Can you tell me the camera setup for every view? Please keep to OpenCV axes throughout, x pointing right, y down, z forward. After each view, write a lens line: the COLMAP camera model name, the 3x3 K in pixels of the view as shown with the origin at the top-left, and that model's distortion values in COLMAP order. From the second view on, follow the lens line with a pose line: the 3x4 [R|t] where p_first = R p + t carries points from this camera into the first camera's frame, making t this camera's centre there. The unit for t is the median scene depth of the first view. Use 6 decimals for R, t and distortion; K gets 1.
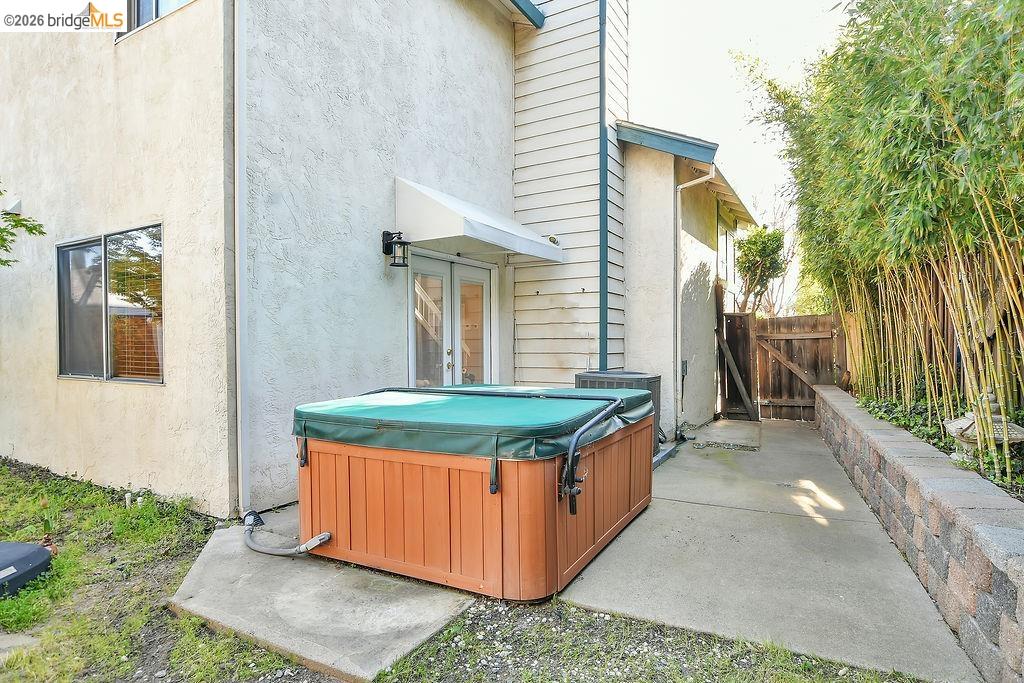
lens RADIAL K [[554.3, 0, 511.8], [0, 554.3, 341.4], [0, 0, 1]] dist [-0.020945, 0.000362]
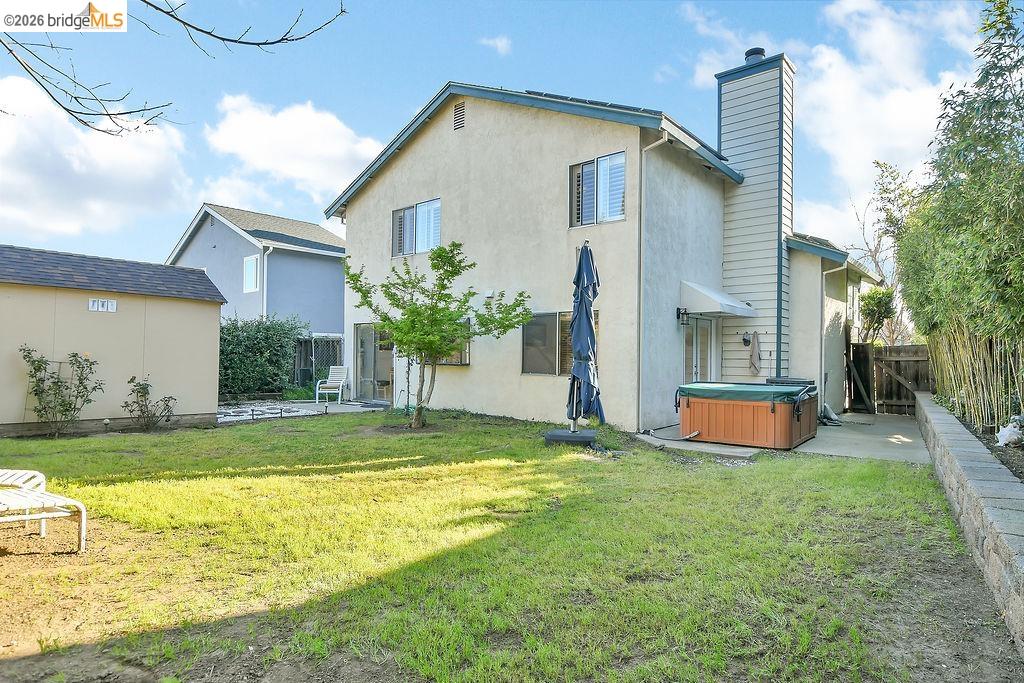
lens RADIAL K [[554.3, 0, 512.5], [0, 554.3, 347.4], [0, 0, 1]] dist [-0.020945, 0.000362]
pose [[0.983714, 0.012389, -0.179314, -0.336943], [-0.014060, 0.999869, -0.008049, -0.017135], [0.179190, 0.010439, 0.983759, -0.846682]]
